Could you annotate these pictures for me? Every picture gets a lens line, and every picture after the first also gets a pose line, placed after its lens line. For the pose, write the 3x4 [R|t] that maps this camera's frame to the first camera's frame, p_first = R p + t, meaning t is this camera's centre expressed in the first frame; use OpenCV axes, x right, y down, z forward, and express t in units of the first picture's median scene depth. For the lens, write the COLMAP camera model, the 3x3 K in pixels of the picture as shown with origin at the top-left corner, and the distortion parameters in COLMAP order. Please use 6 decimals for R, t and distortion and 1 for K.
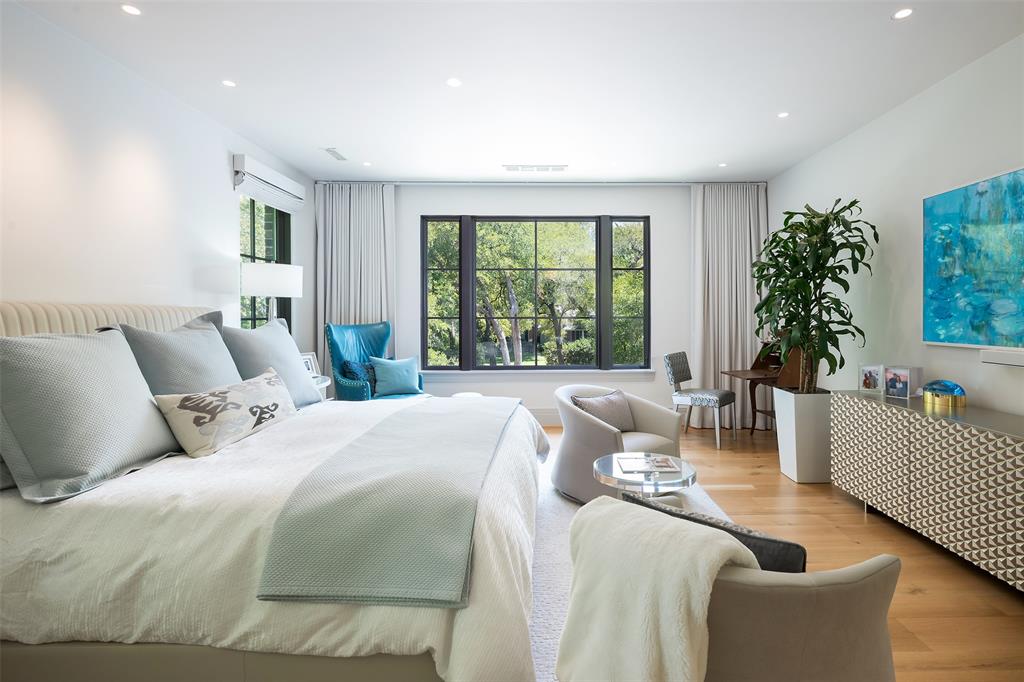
lens RADIAL K [[511.8, 0, 559.1], [0, 511.8, 310.2], [0, 0, 1]] dist [-0.001563, -0.000165]
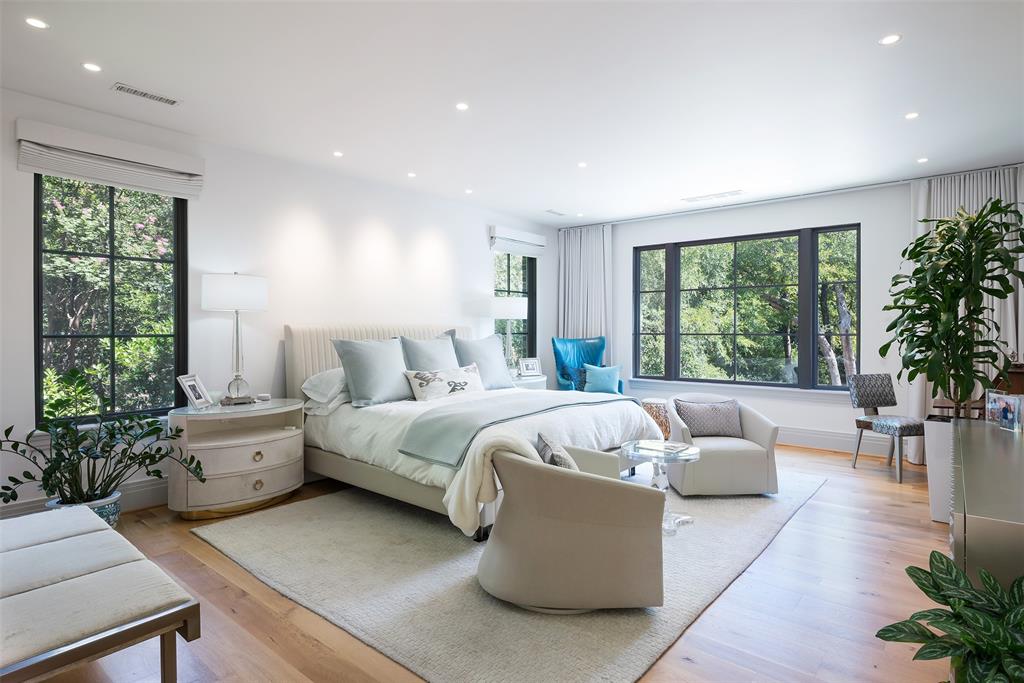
lens RADIAL K [[548.8, 0, 515.3], [0, 548.8, 324.4], [0, 0, 1]] dist [-0.003370, -0.000527]
pose [[0.753207, -0.004177, -0.657770, 0.680506], [0.002995, 0.999991, -0.002921, -0.007256], [0.657777, 0.000230, 0.753213, -0.255506]]
